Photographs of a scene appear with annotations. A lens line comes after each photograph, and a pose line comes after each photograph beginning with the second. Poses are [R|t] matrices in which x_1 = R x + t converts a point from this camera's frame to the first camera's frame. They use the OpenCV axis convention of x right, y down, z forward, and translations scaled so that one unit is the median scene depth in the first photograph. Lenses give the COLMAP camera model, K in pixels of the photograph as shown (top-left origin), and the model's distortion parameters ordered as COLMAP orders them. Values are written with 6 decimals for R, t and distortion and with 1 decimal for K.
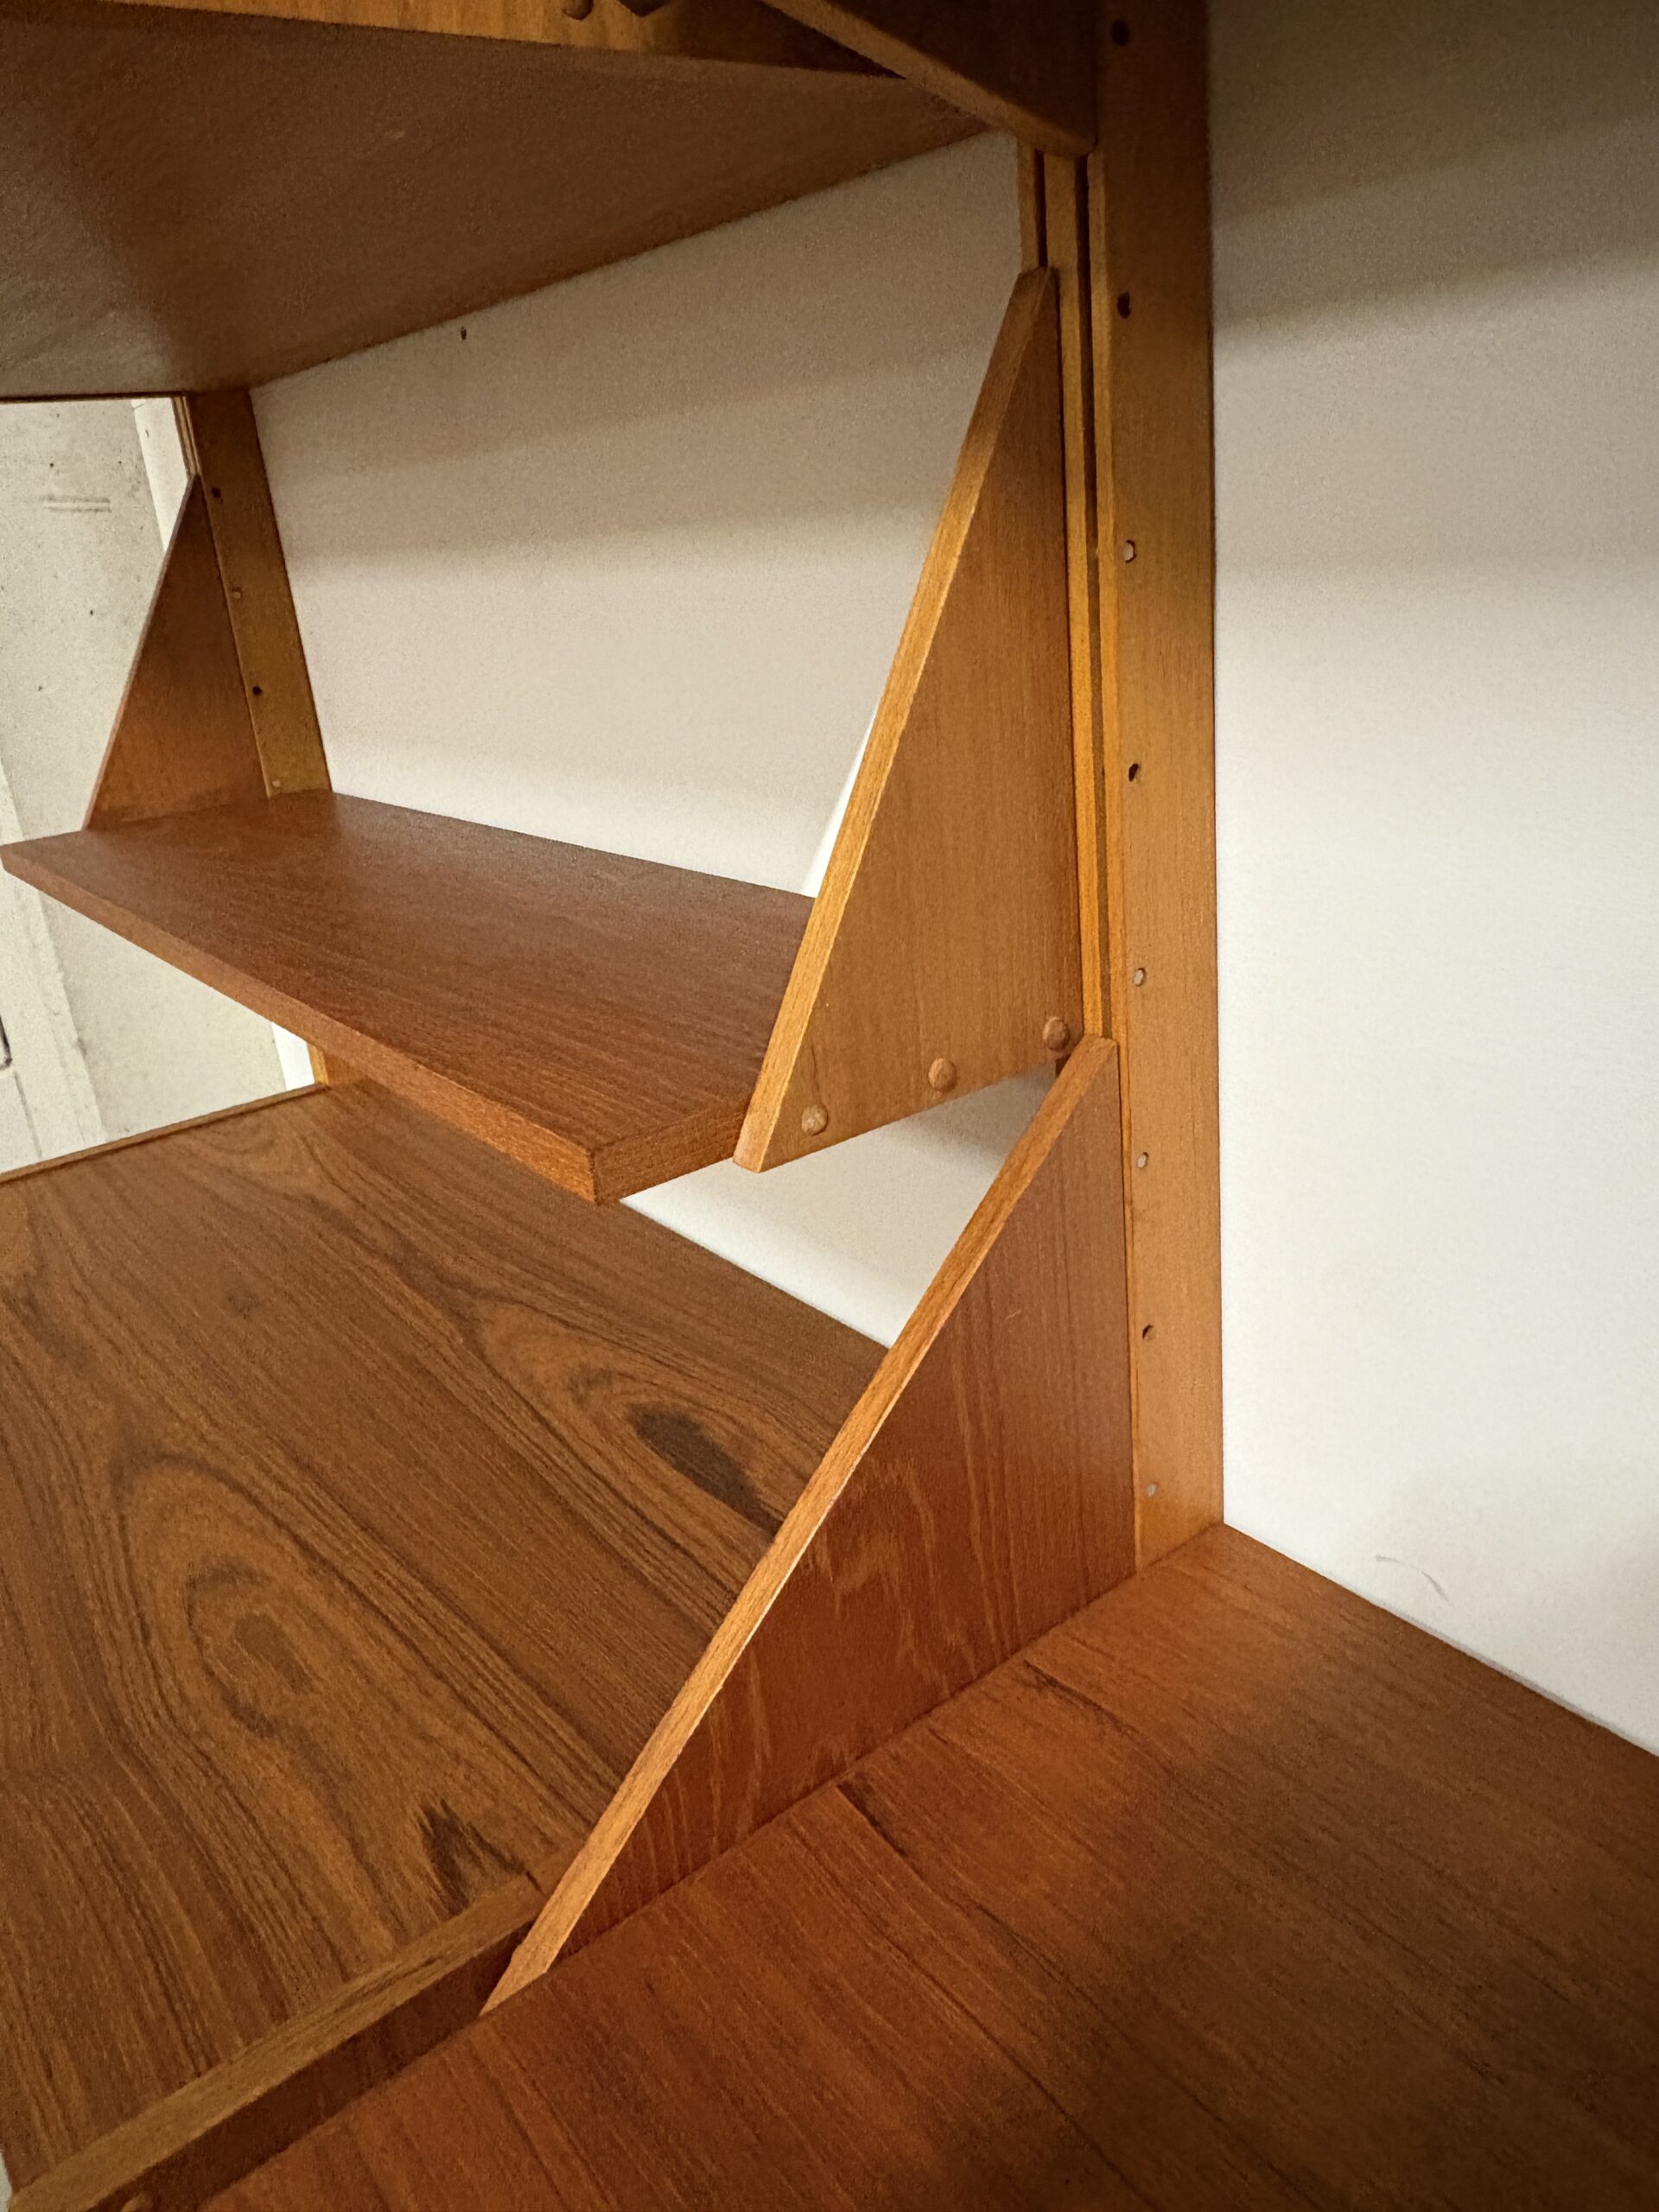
lens RADIAL K [[1551.9, 0, 821.2], [0, 1551.9, 1078.1], [0, 0, 1]] dist [-0.000522, 0.002071]
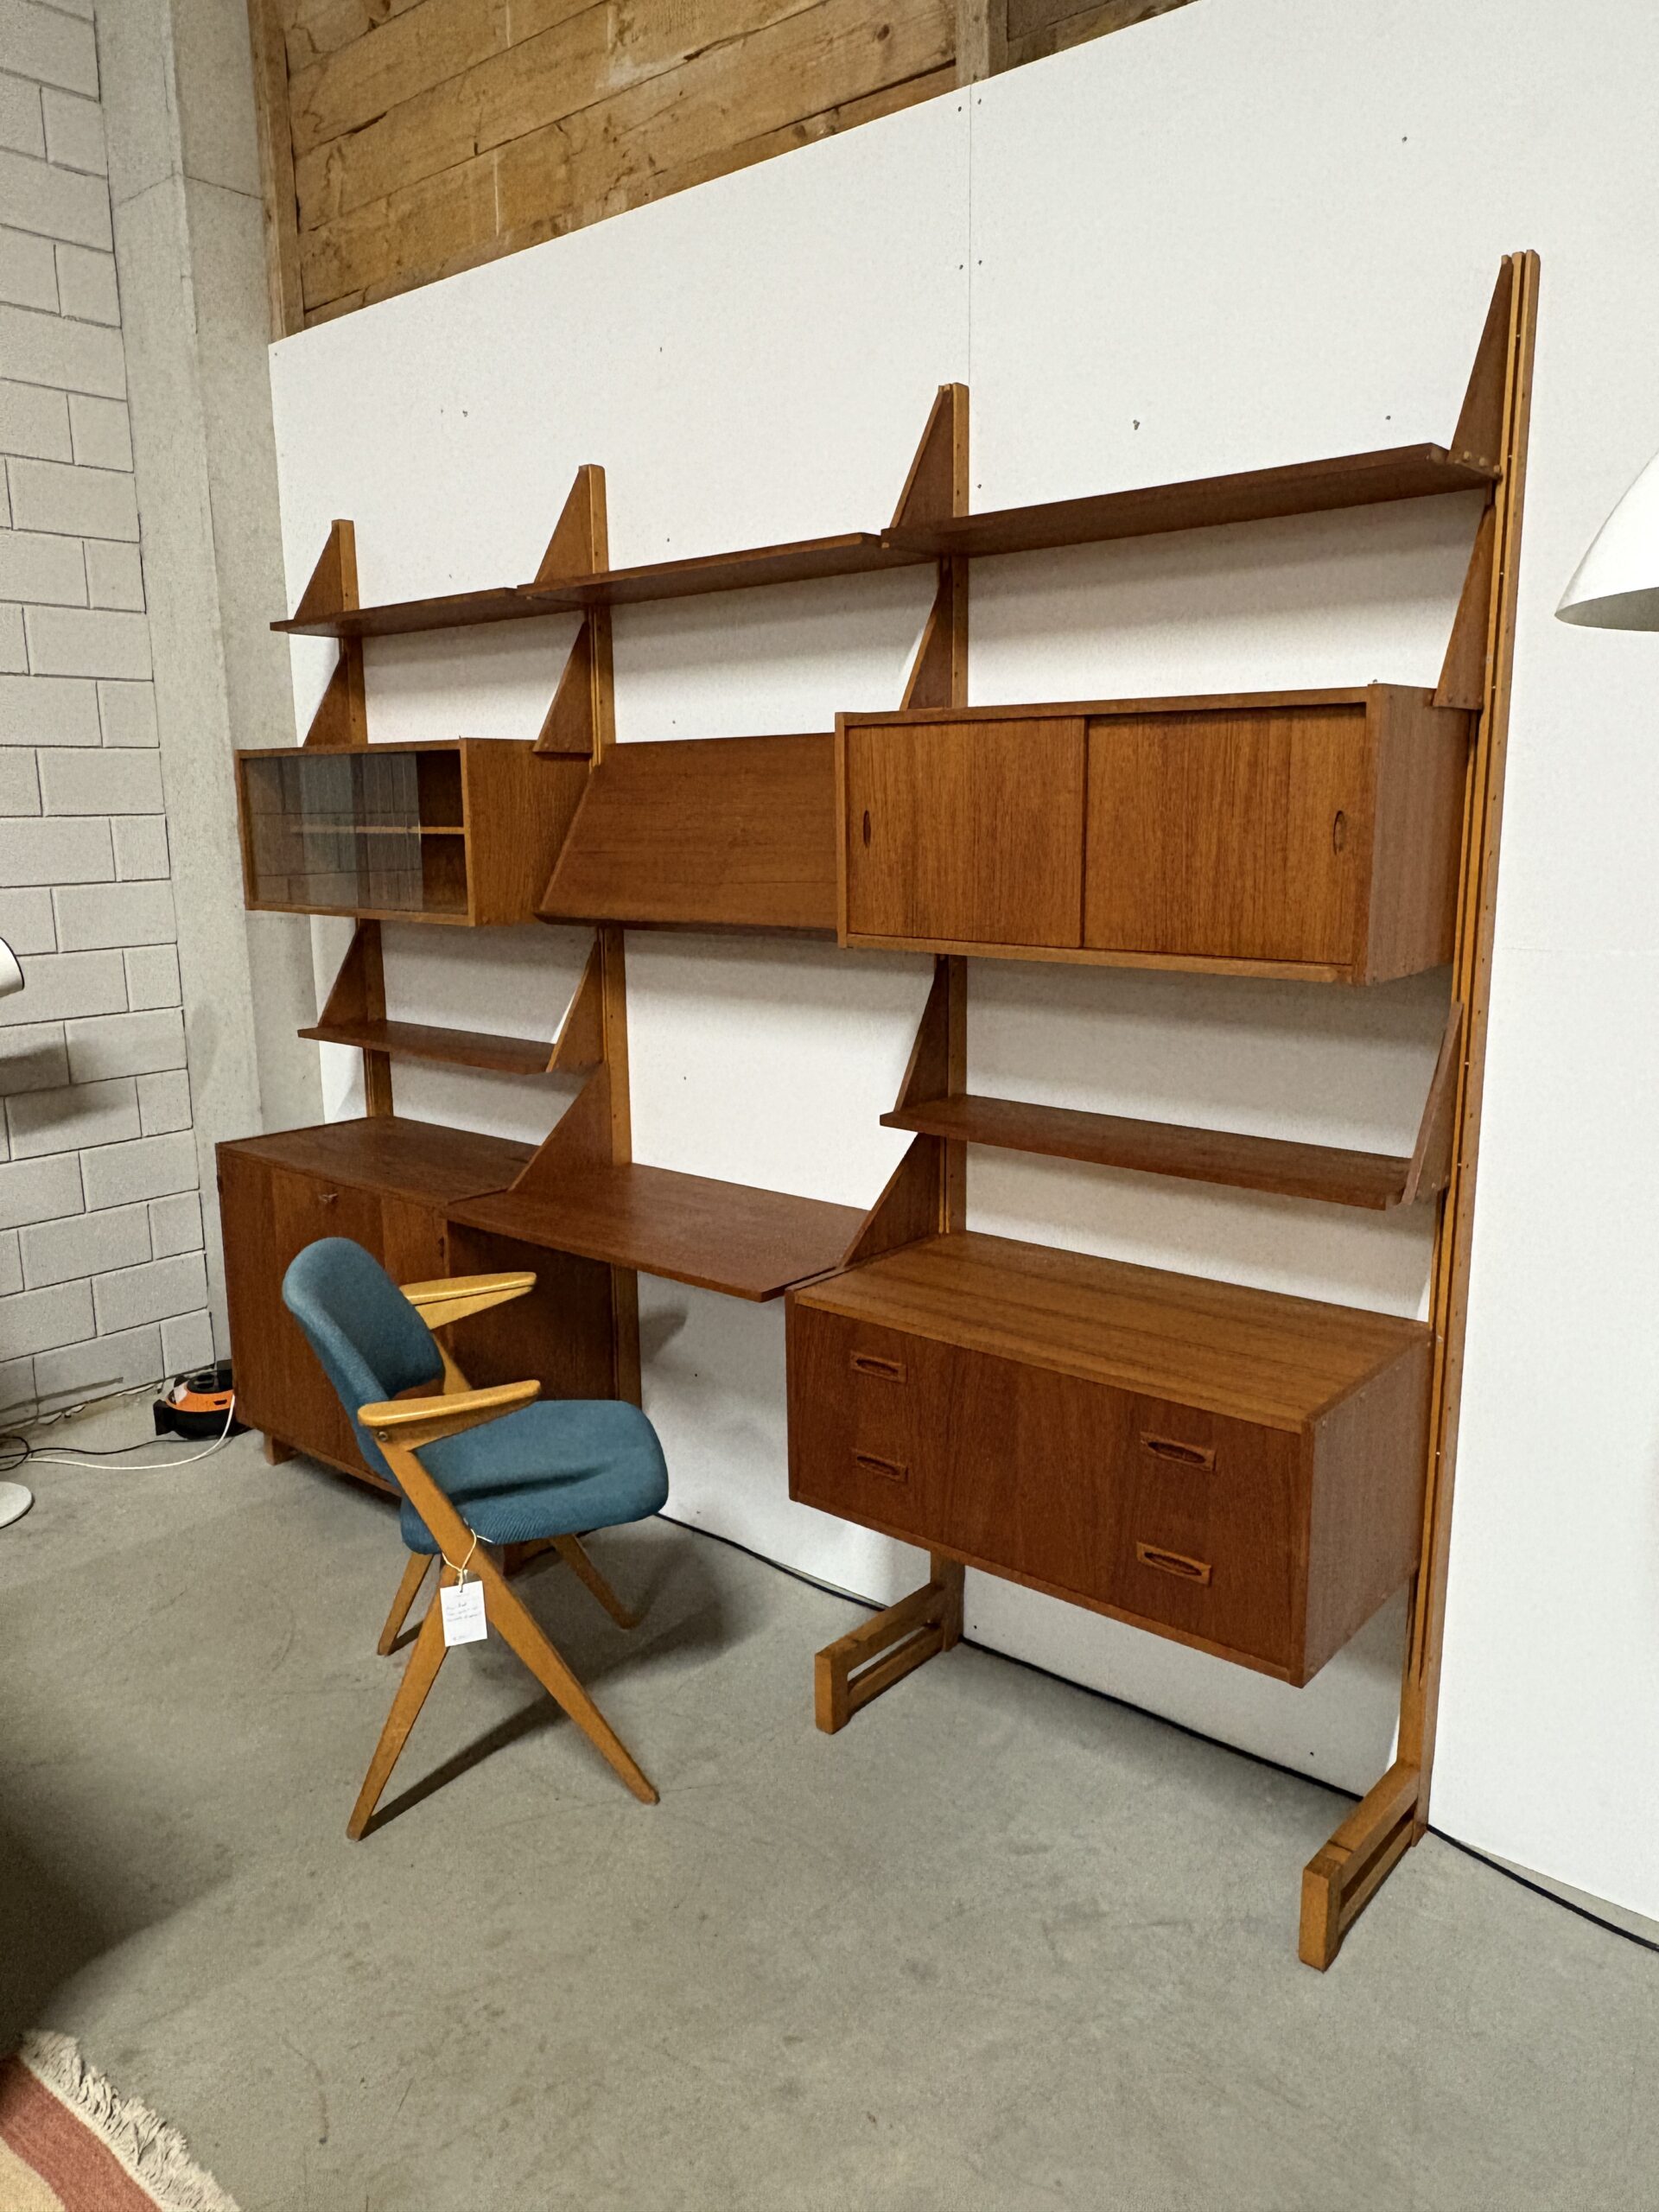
lens RADIAL K [[1551.9, 0, 829.5], [0, 1551.9, 1114.9], [0, 0, 1]] dist [-0.000522, 0.002071]
pose [[0.974204, 0.043848, 0.221368, -0.247659], [-0.005712, 0.985419, -0.170048, 1.002001], [-0.225597, 0.164397, 0.960250, -4.123371]]
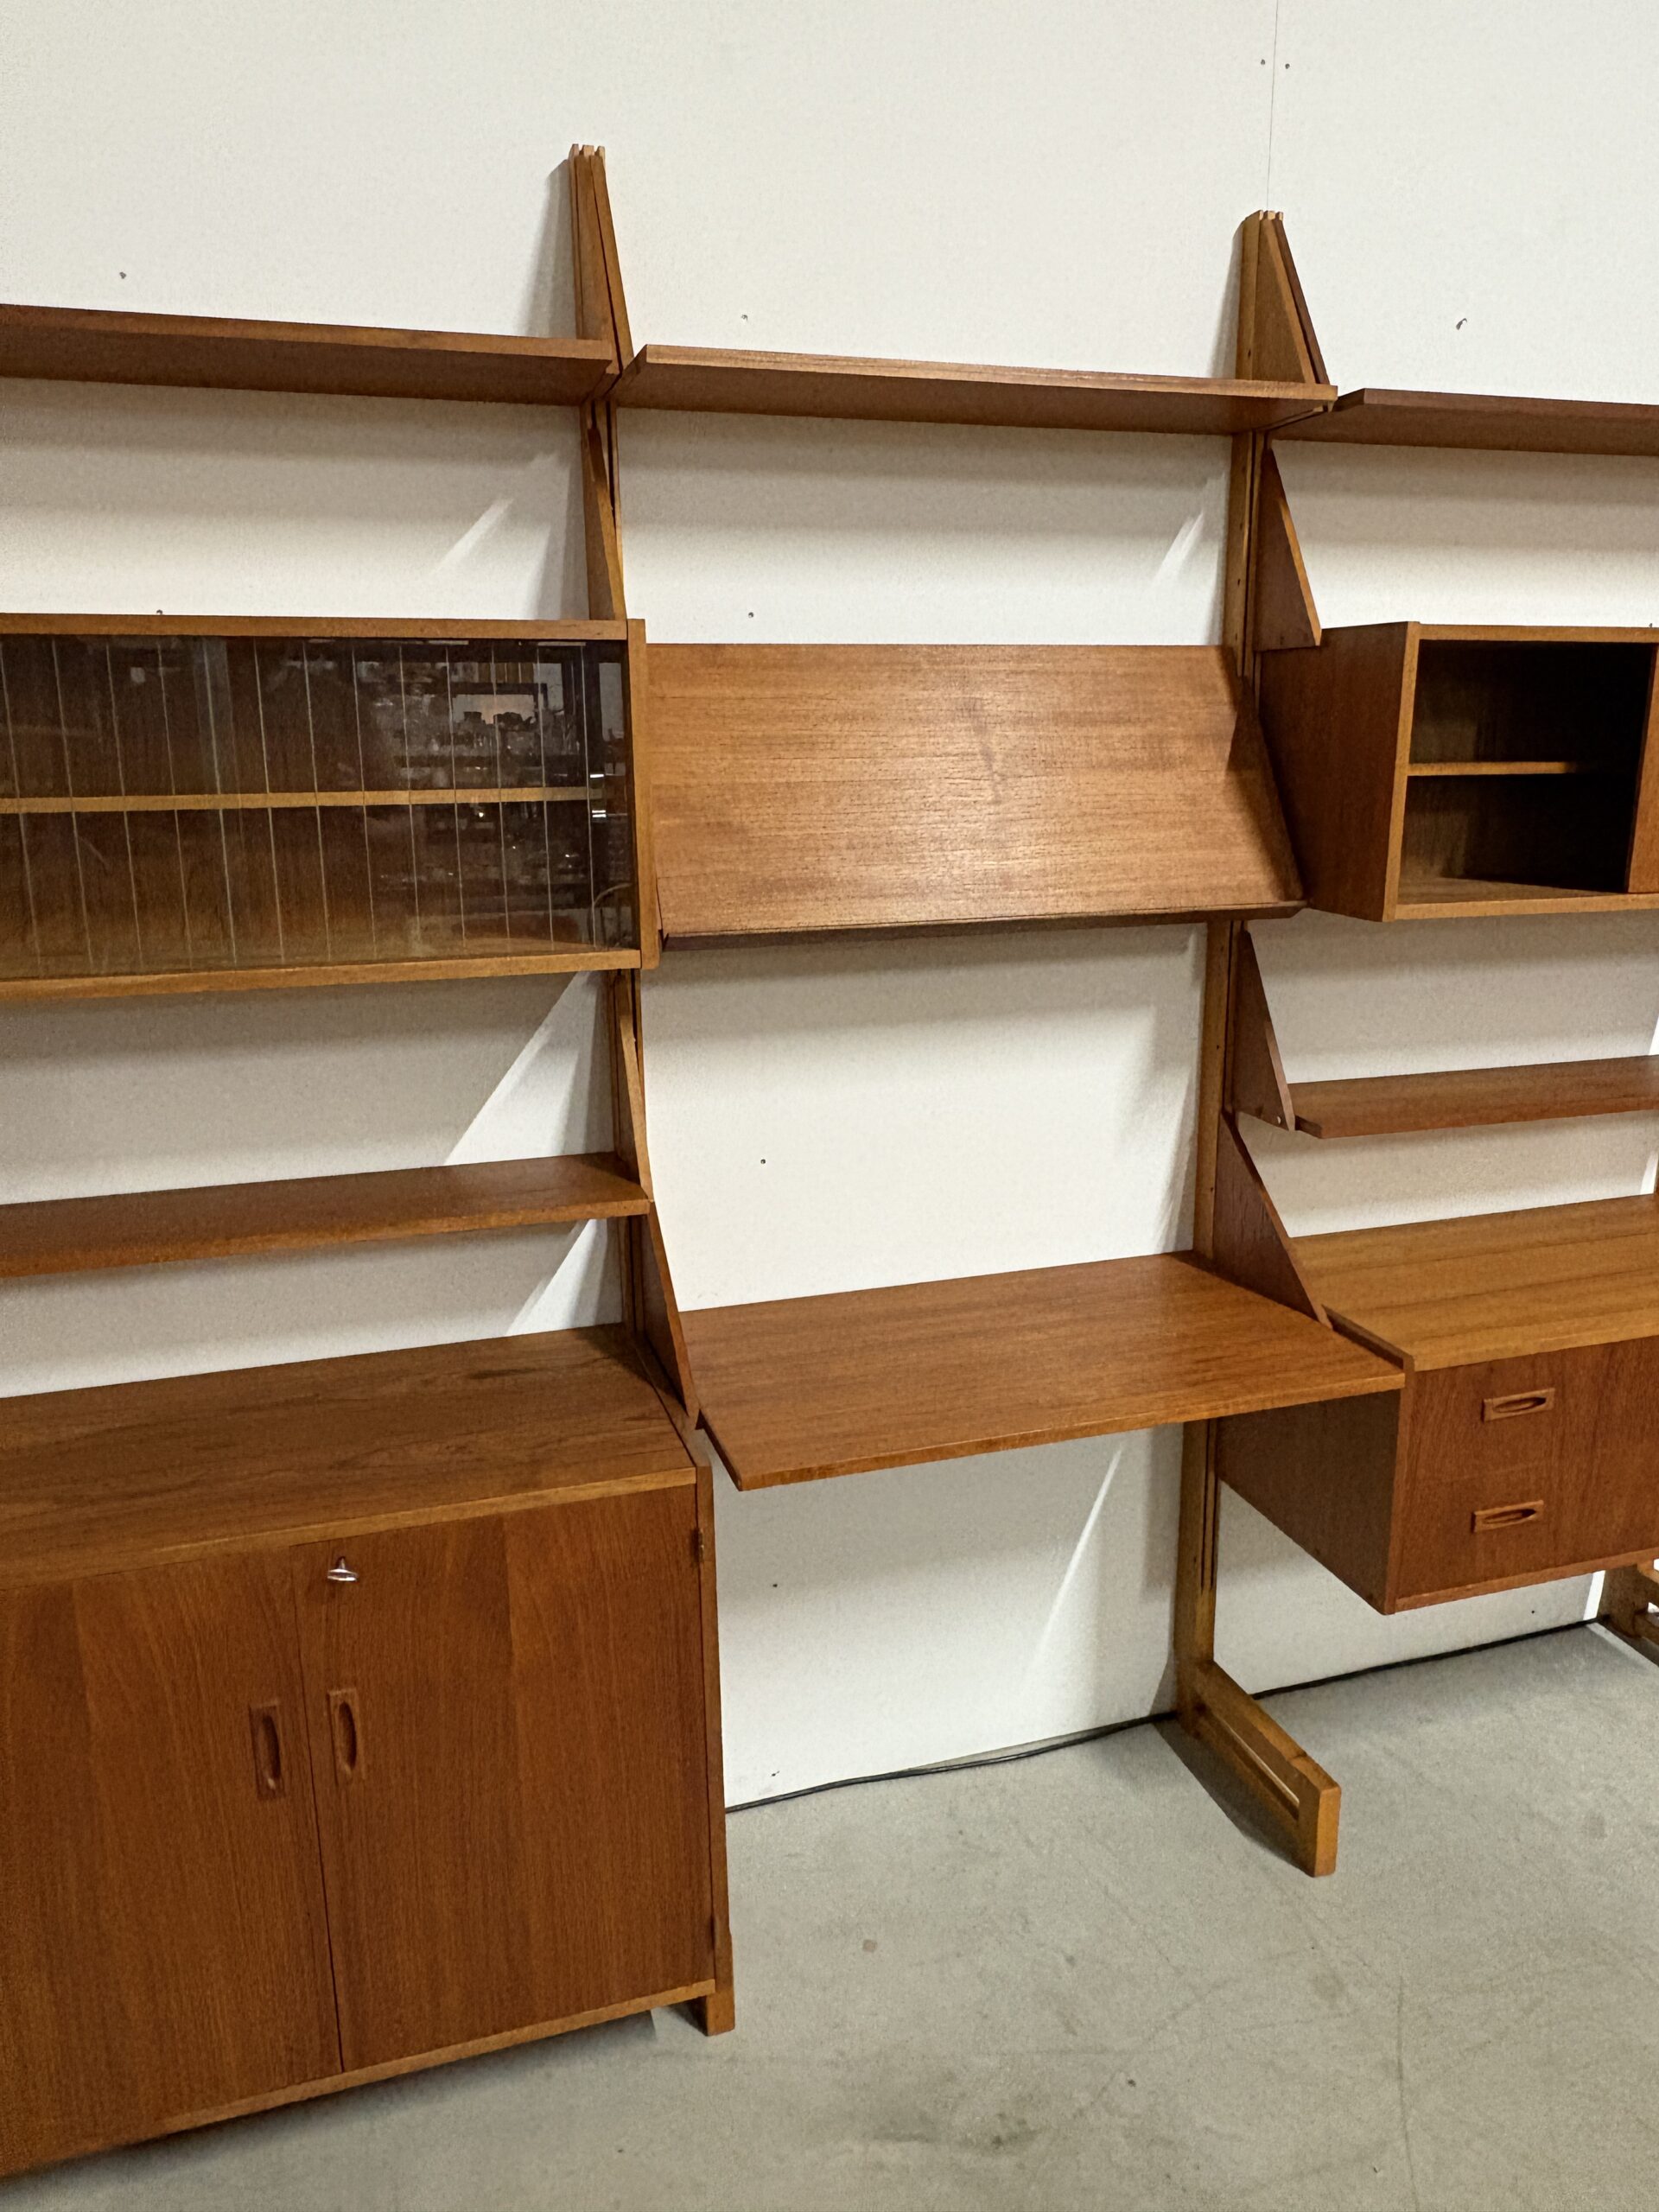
lens RADIAL K [[1551.9, 0, 831.0], [0, 1551.9, 1103.4], [0, 0, 1]] dist [-0.000522, 0.002071]
pose [[0.347609, -0.131072, 0.928433, -2.578619], [0.305472, 0.951991, 0.020028, -0.085774], [-0.886485, 0.276648, 0.370959, -0.669455]]
